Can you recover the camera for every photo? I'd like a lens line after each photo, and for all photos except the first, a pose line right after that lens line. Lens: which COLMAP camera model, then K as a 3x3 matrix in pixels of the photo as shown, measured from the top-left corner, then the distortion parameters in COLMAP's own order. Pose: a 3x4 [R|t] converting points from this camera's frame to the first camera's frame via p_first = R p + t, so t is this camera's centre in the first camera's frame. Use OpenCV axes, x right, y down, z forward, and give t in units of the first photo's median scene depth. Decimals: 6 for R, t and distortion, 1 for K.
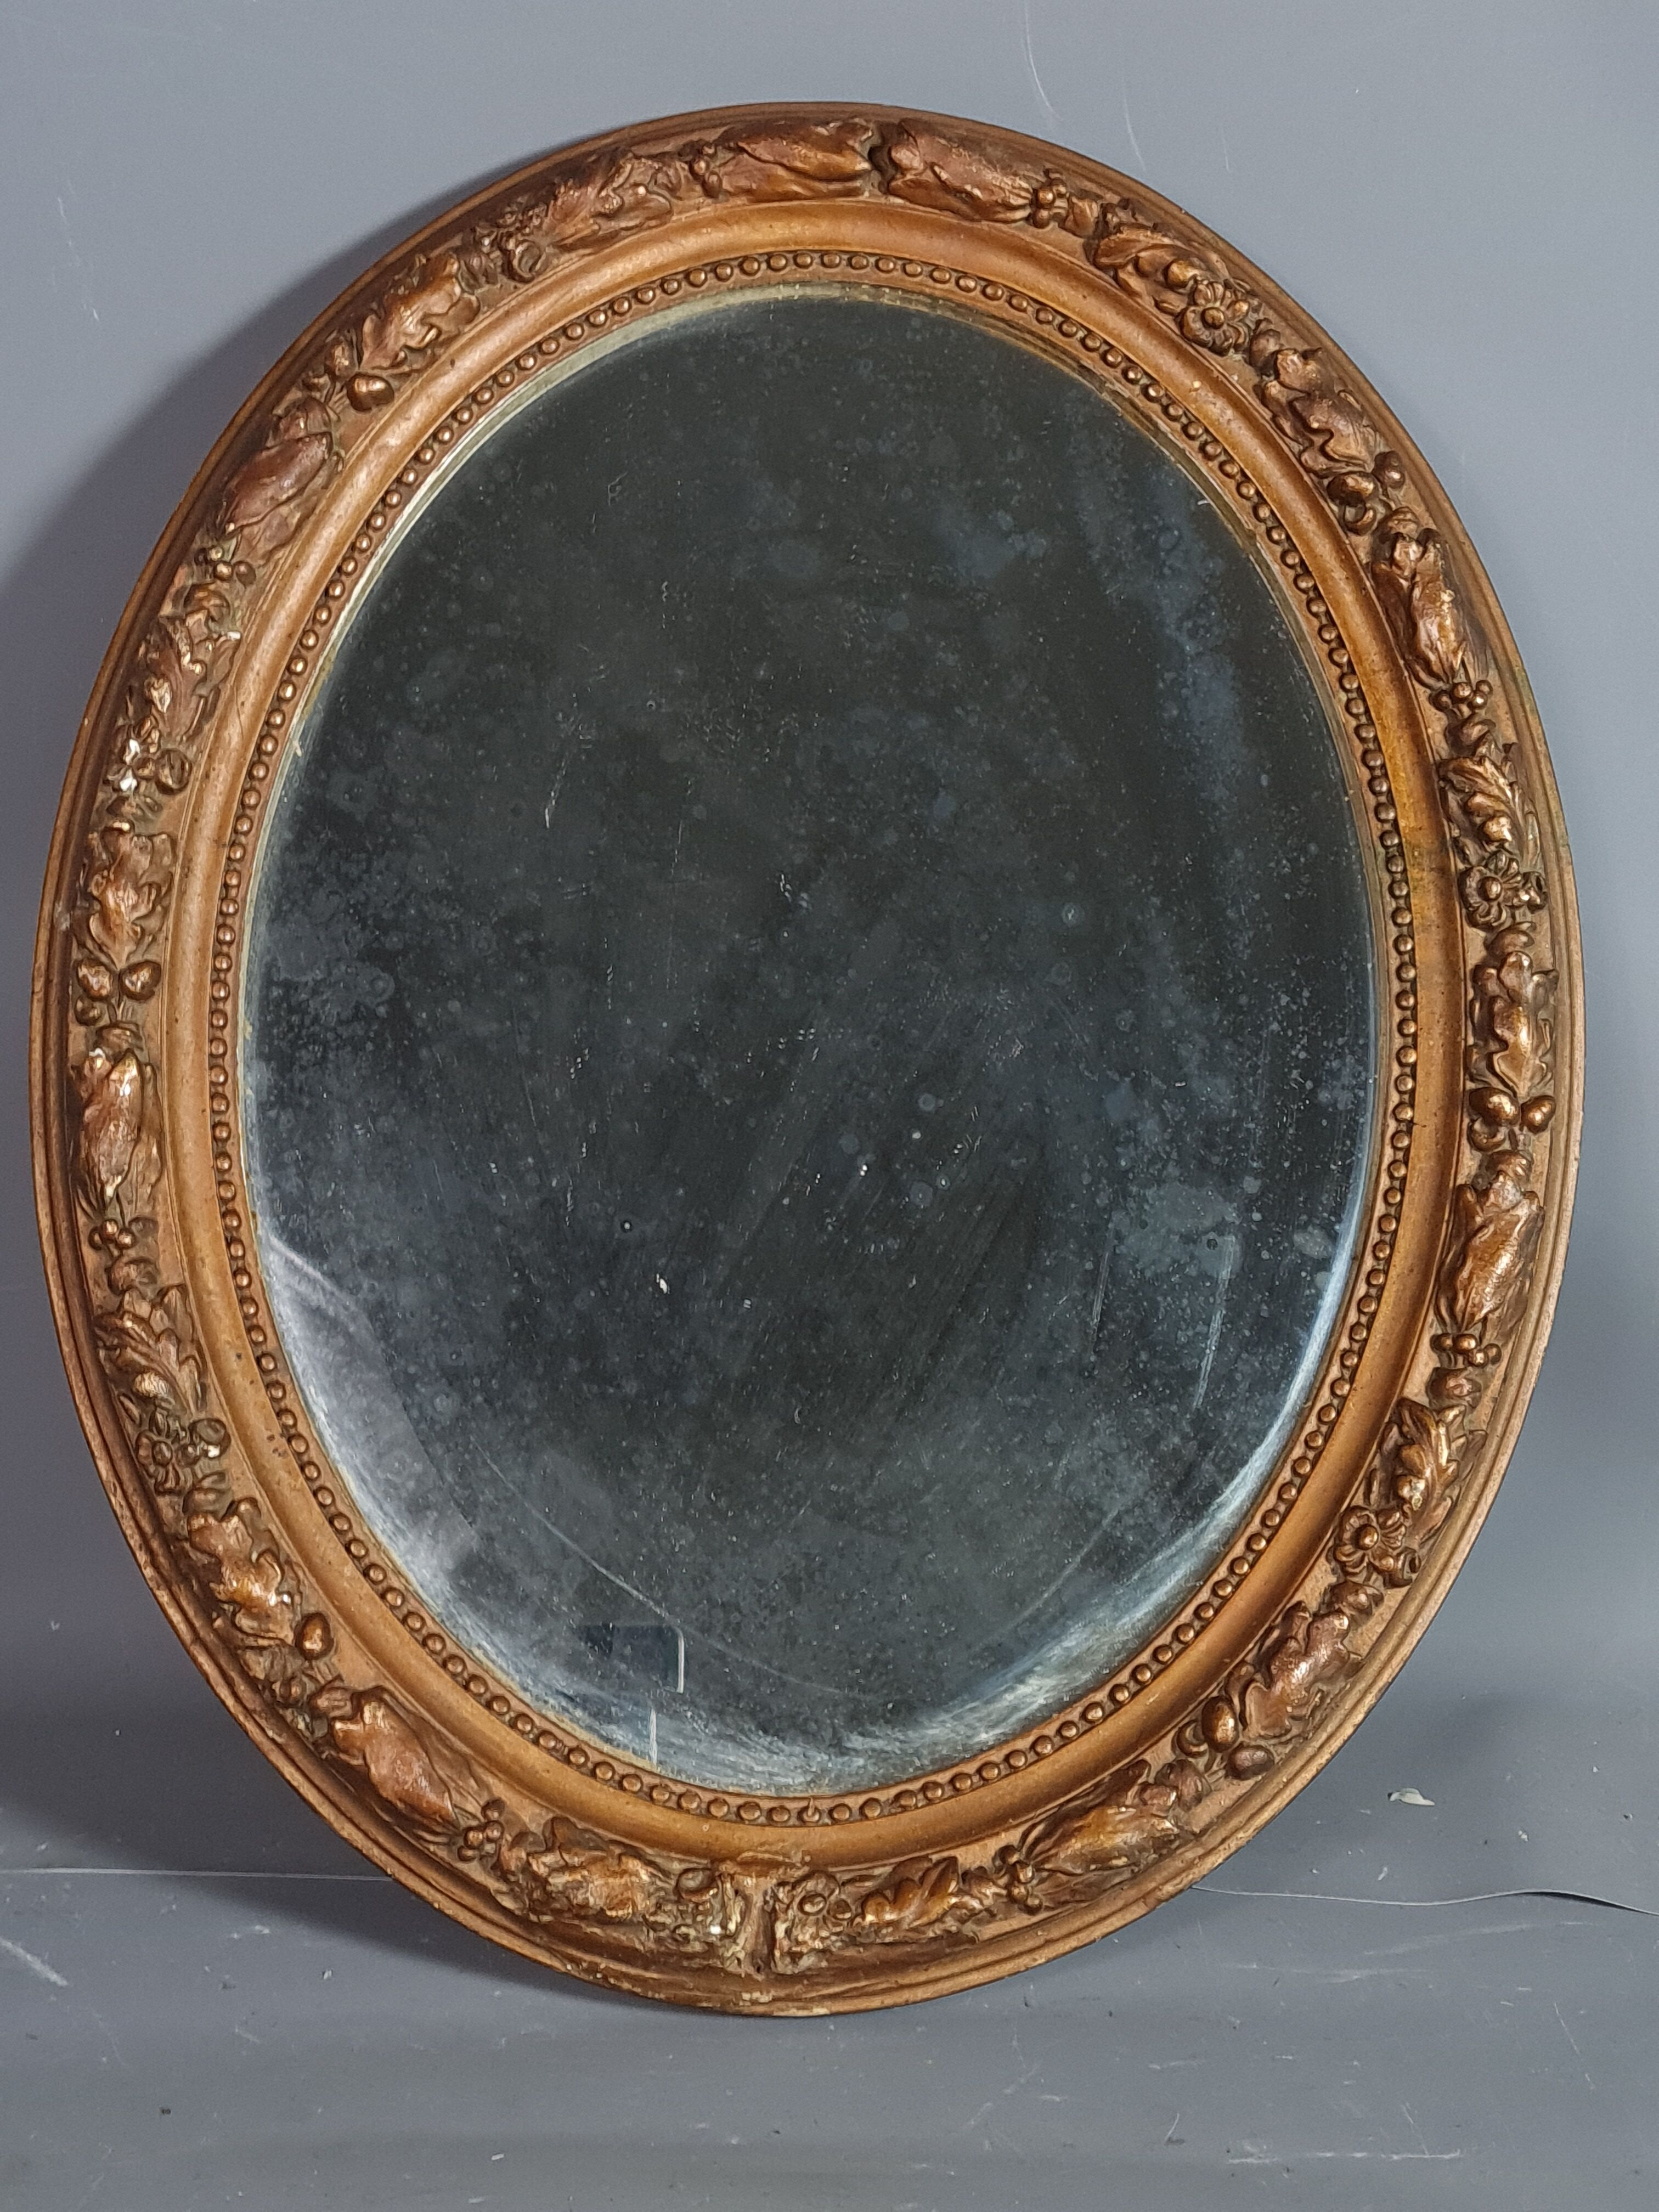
lens RADIAL K [[3270.9, 0, 925.7], [0, 3270.9, 1049.5], [0, 0, 1]] dist [0.034671, 0.000000]
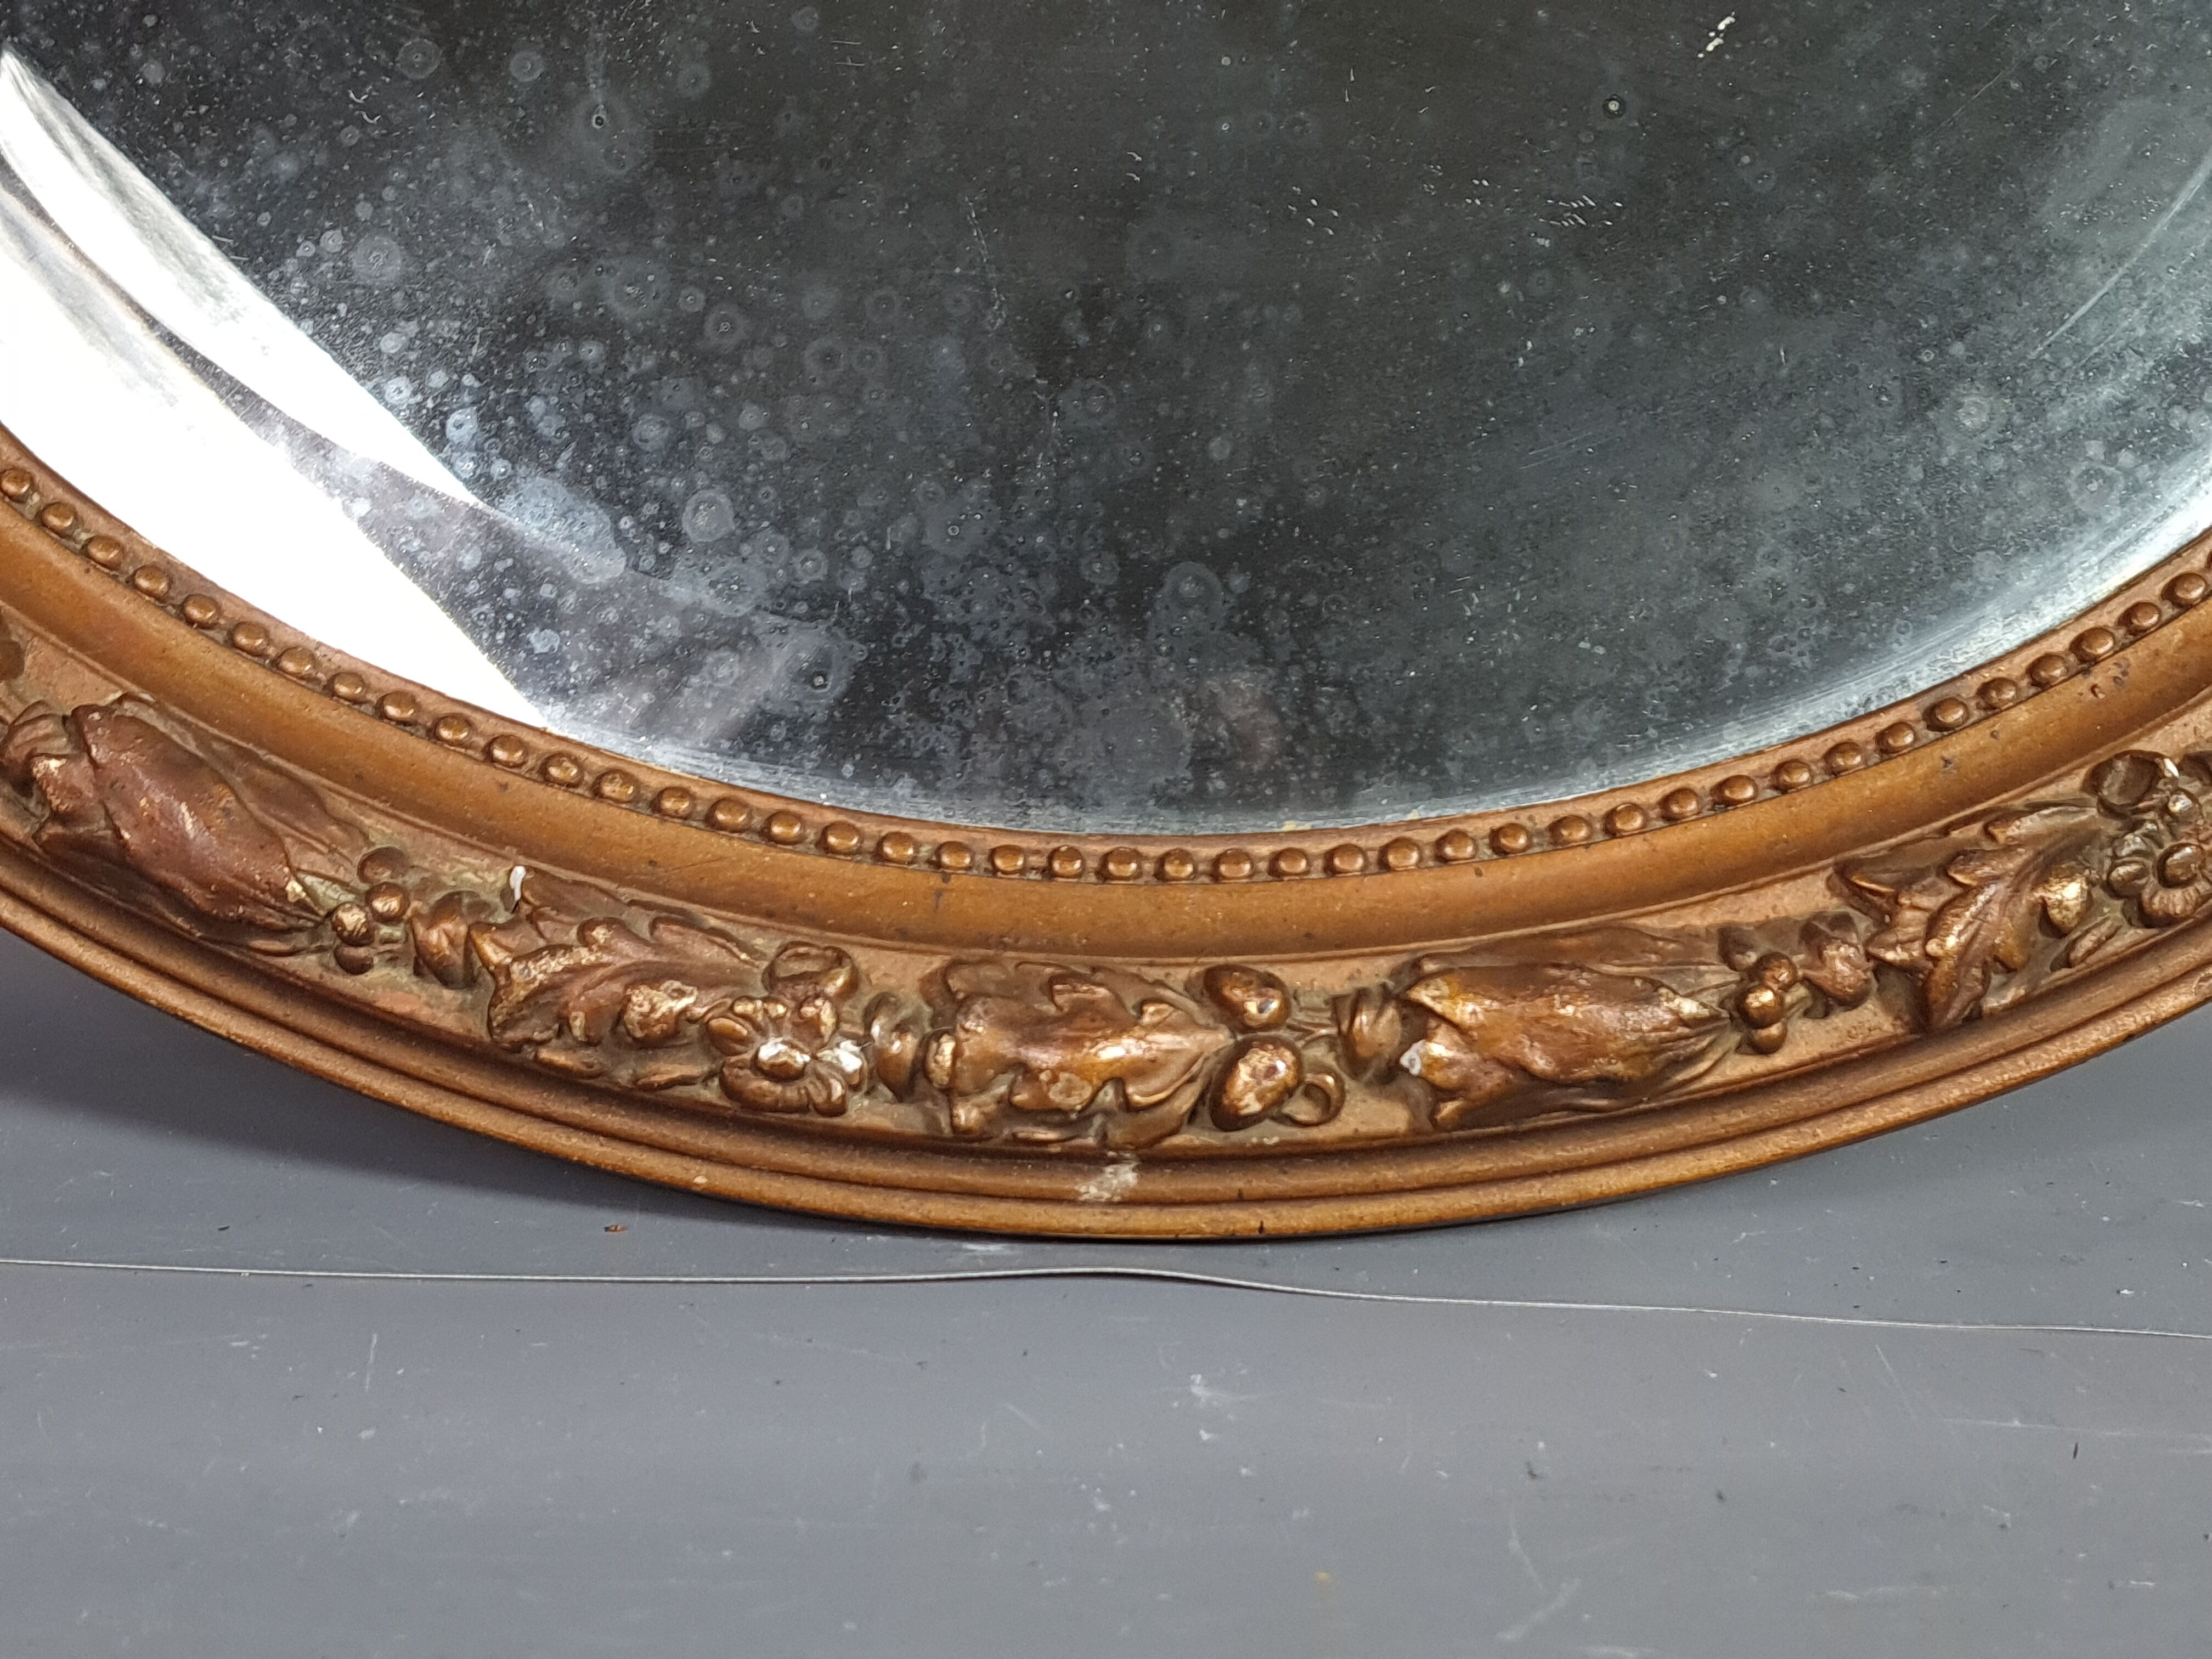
lens RADIAL K [[3270.9, 0, 1115.5], [0, 3270.9, 835.8], [0, 0, 1]] dist [0.034671, 0.000000]
pose [[-0.051462, -0.996212, 0.070093, -0.239873], [0.974506, -0.034745, 0.221655, -0.146446], [-0.218380, 0.079713, 0.972603, 0.497052]]
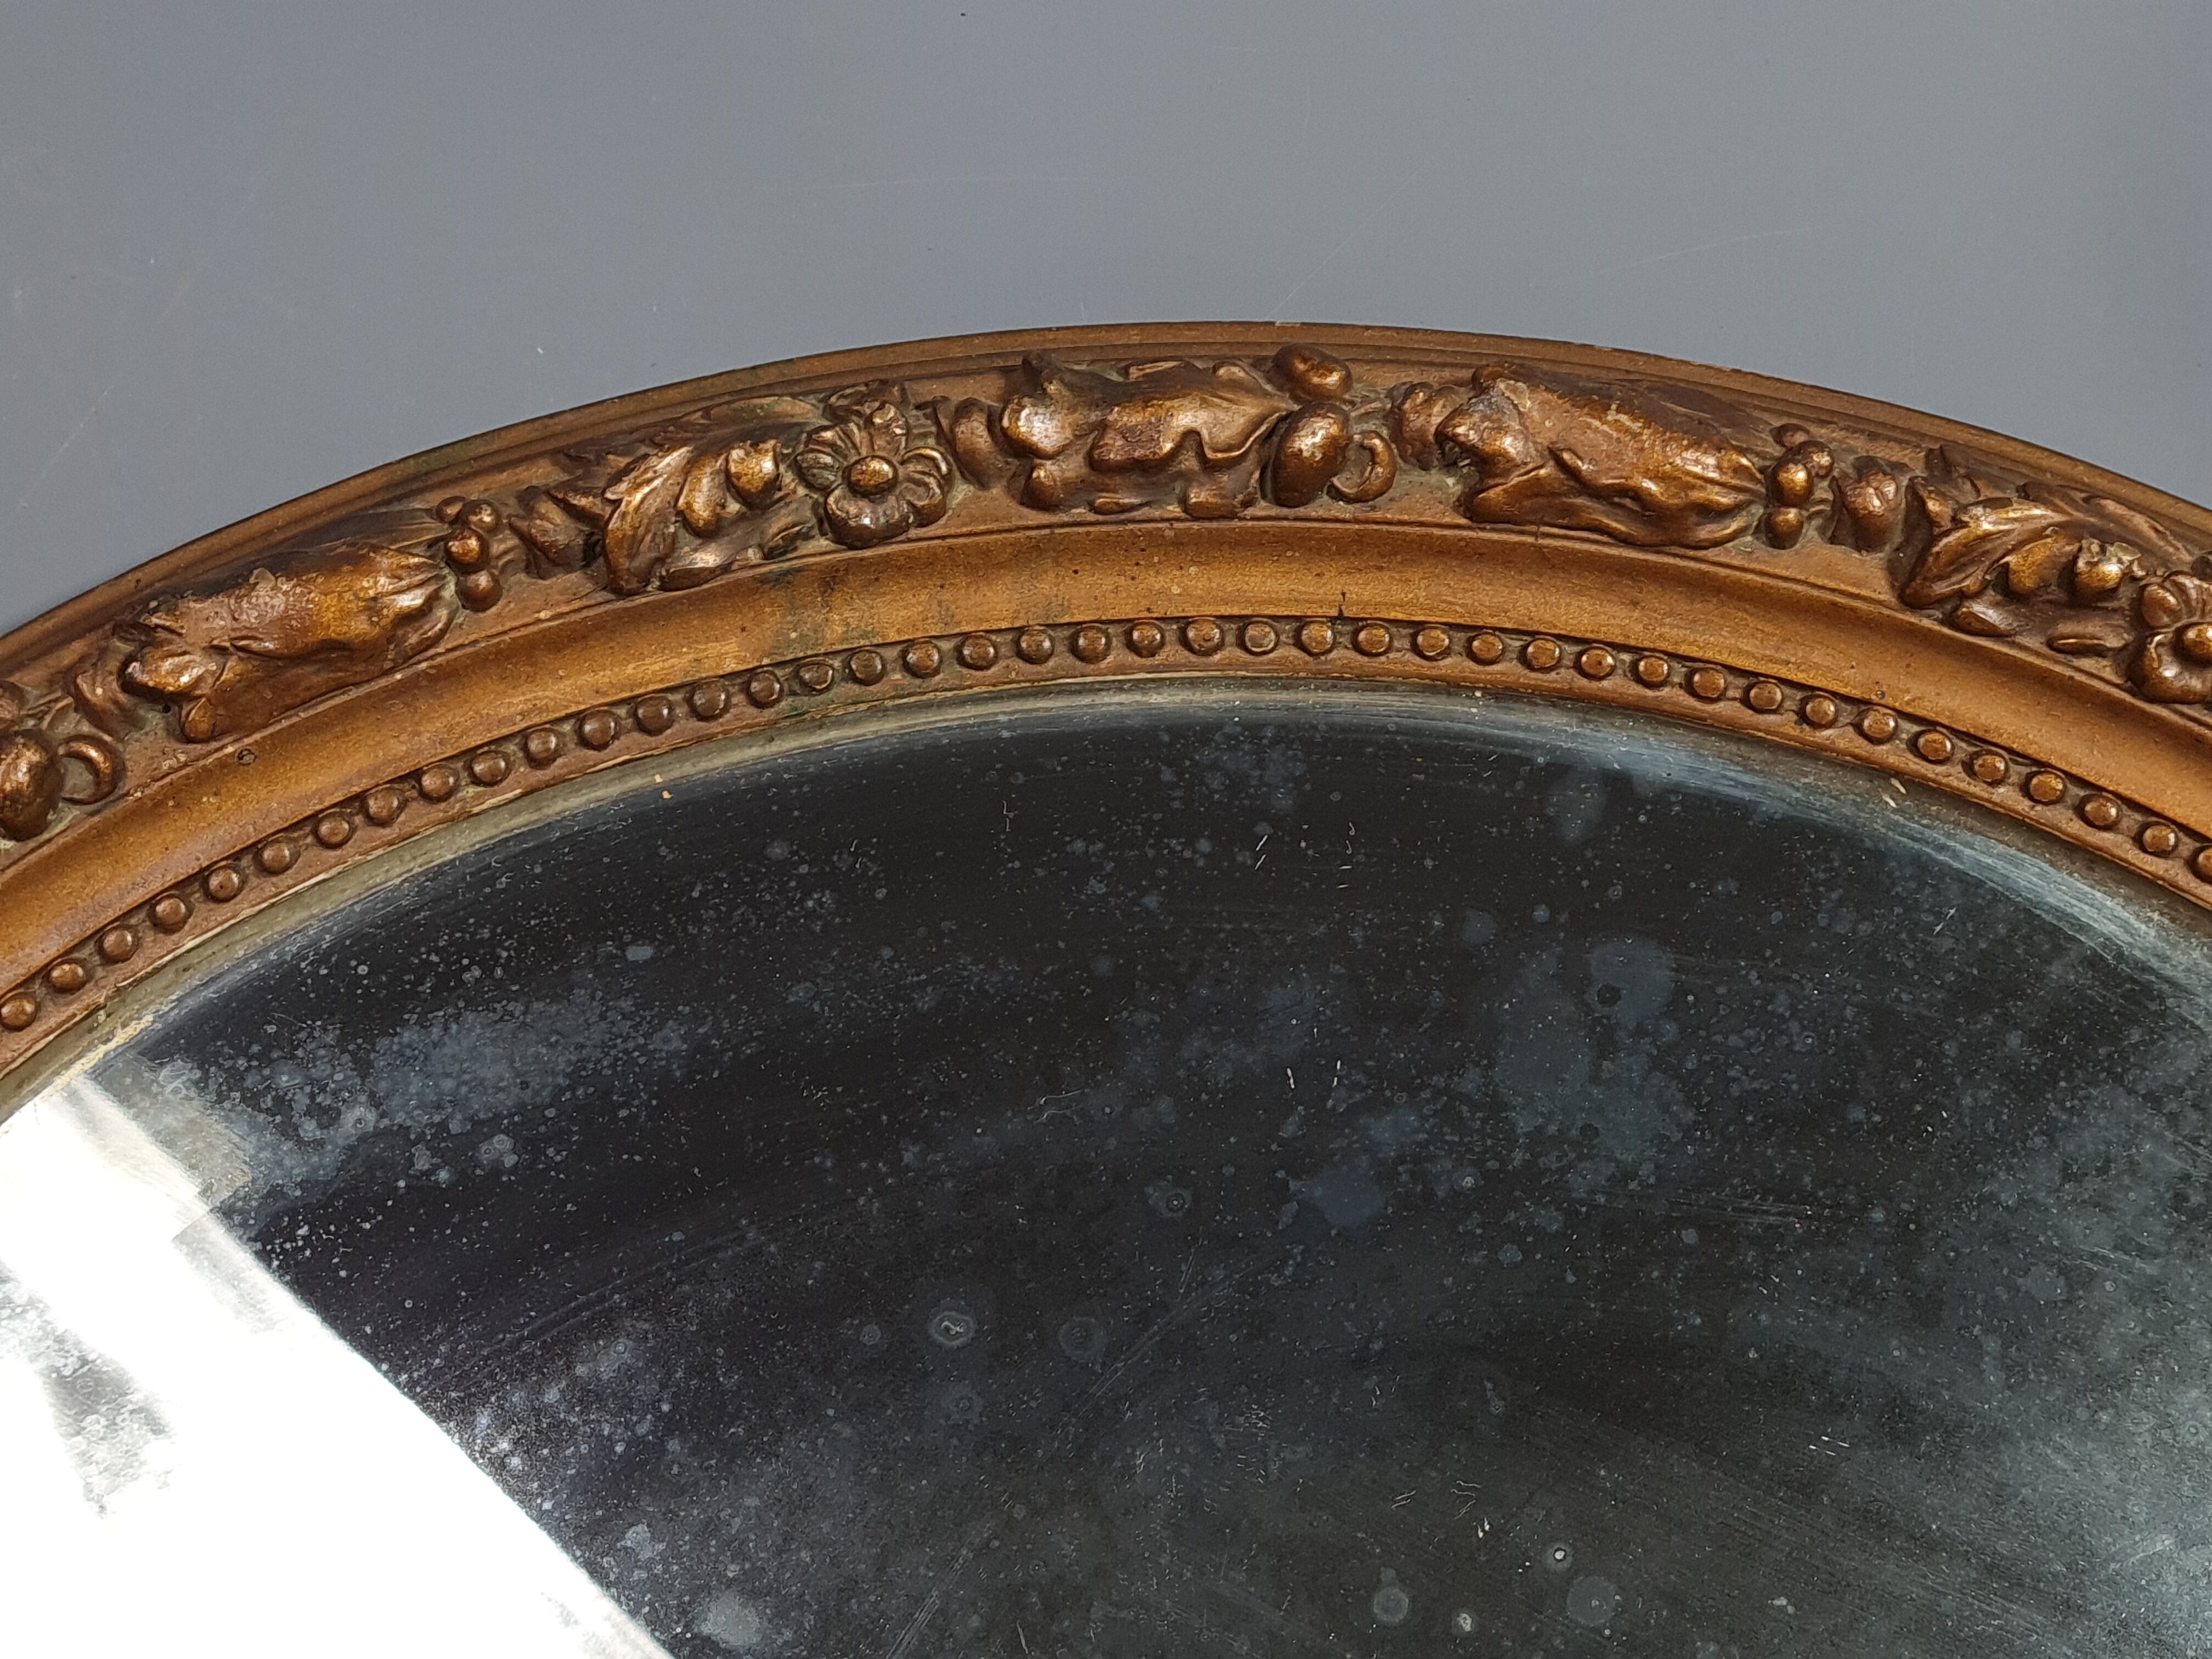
lens RADIAL K [[3270.9, 0, 1094.7], [0, 3270.9, 793.7], [0, 0, 1]] dist [0.034671, 0.000000]
pose [[-0.077387, -0.959342, 0.271431, -0.012279], [0.980845, -0.024445, 0.193249, -0.112736], [-0.178756, 0.281187, 0.942857, 0.533362]]
